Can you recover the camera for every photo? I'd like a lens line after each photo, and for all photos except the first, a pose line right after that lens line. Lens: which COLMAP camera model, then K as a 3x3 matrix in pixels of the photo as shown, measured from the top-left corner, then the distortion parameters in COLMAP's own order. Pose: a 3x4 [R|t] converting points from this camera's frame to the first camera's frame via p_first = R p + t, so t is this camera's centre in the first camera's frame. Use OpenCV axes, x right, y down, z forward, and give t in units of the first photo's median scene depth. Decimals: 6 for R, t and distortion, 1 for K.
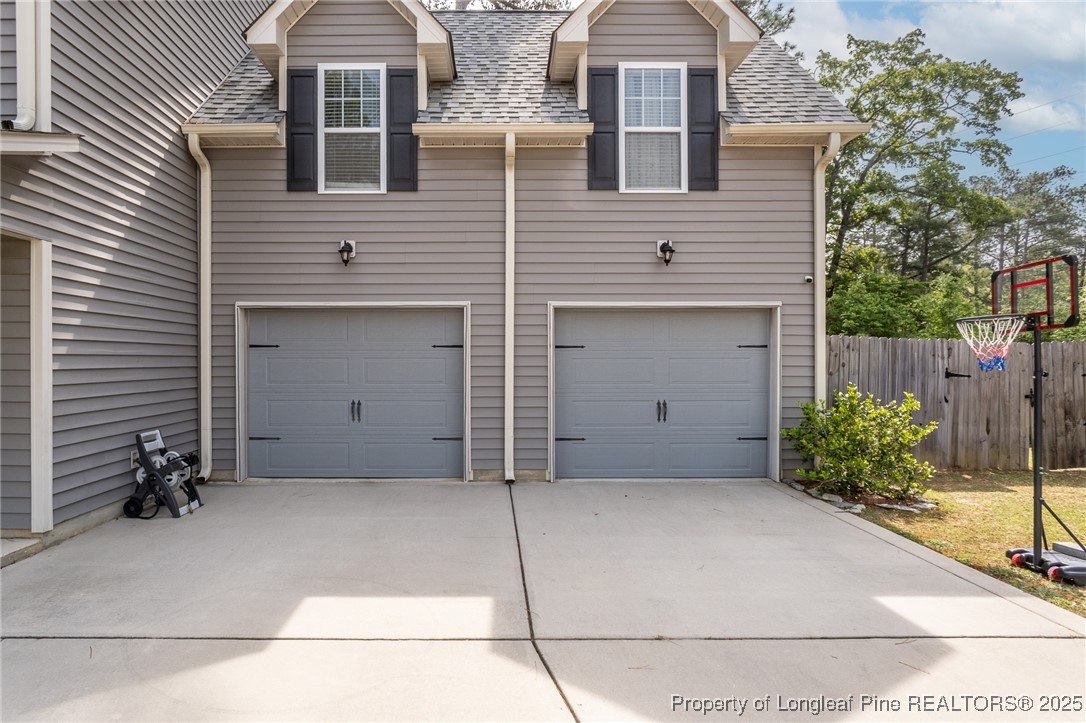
lens RADIAL K [[628.9, 0, 503.4], [0, 628.9, 365.5], [0, 0, 1]] dist [-0.007231, 0.000057]
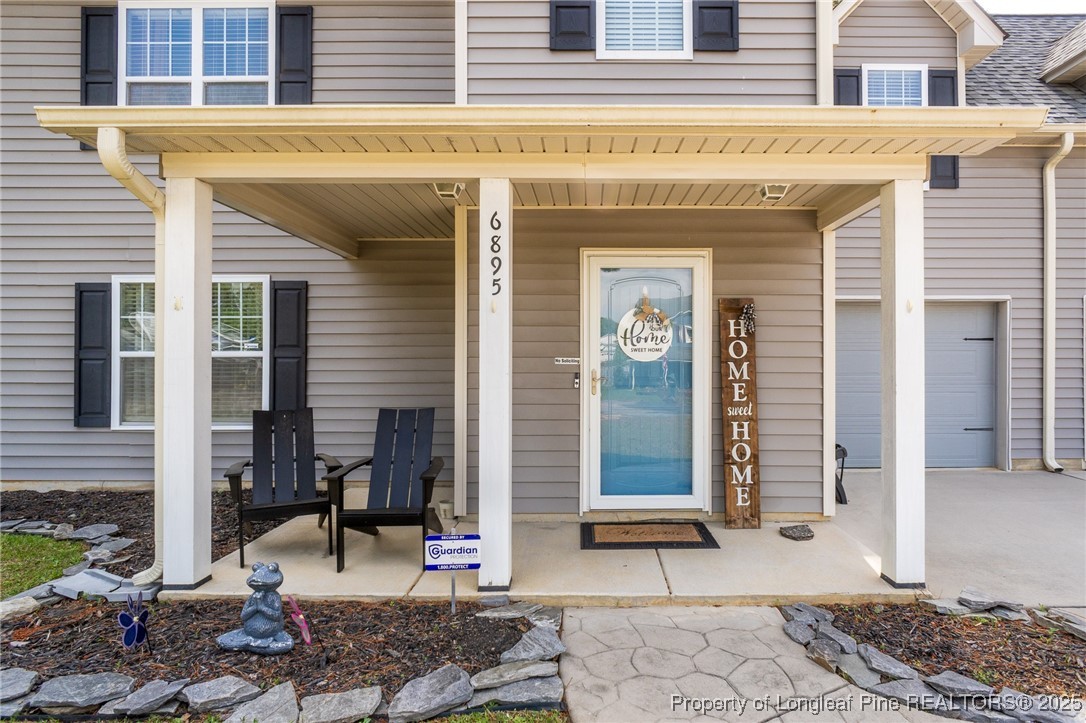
lens RADIAL K [[628.9, 0, 592.3], [0, 628.9, 362.5], [0, 0, 1]] dist [-0.007231, 0.000057]
pose [[0.999998, -0.000705, 0.001600, -0.739623], [0.000715, 0.999982, -0.005985, 0.013510], [-0.001596, 0.005986, 0.999981, -0.024955]]
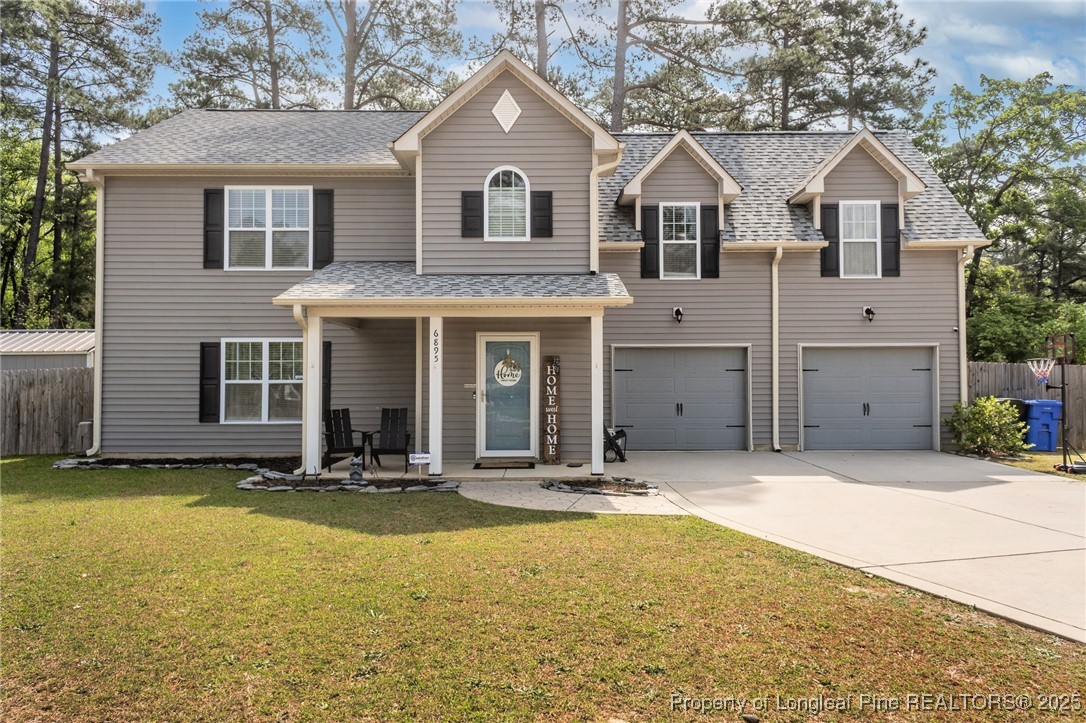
lens RADIAL K [[748.2, 0, 548.3], [0, 748.2, 362.6], [0, 0, 1]] dist [0.029839, -0.013705]
pose [[0.999996, -0.002616, 0.001398, -0.596959], [0.002654, 0.999614, -0.027647, 0.002663], [-0.001325, 0.027650, 0.999617, -0.994636]]
